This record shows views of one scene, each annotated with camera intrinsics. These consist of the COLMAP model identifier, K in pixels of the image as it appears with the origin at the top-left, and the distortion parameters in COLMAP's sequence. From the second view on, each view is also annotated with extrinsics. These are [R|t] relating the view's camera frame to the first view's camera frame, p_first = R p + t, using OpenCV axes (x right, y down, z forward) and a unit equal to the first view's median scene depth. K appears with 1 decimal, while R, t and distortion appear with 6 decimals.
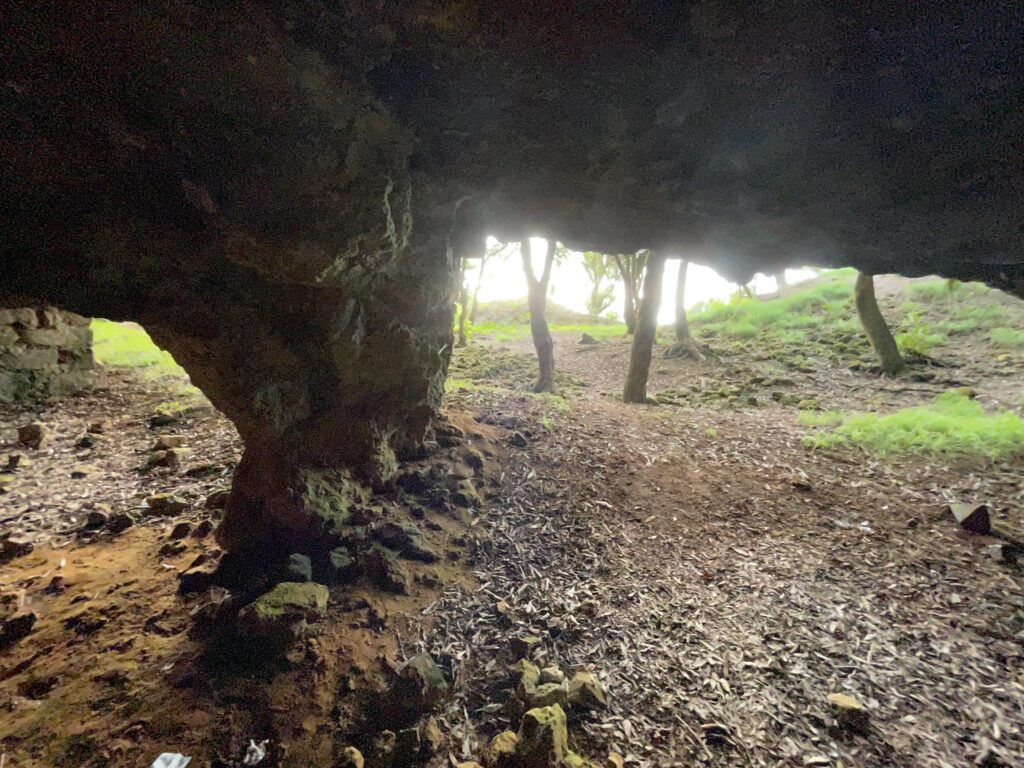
lens RADIAL K [[411.5, 0, 511.9], [0, 411.5, 381.4], [0, 0, 1]] dist [-0.001705, -0.000313]
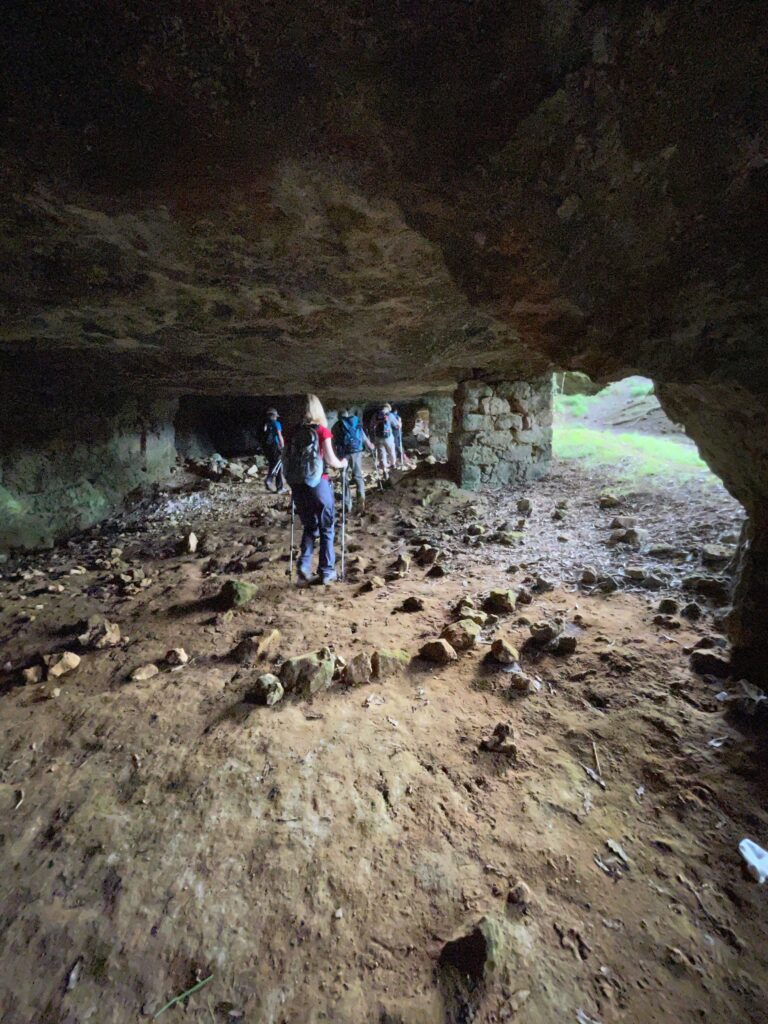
lens RADIAL K [[411.5, 0, 384.2], [0, 411.5, 512.3], [0, 0, 1]] dist [-0.001705, -0.000313]
pose [[0.460631, 0.080011, -0.883978, -0.199360], [-0.012242, 0.996407, 0.083808, 0.045532], [0.887507, -0.027783, 0.459955, -0.053823]]
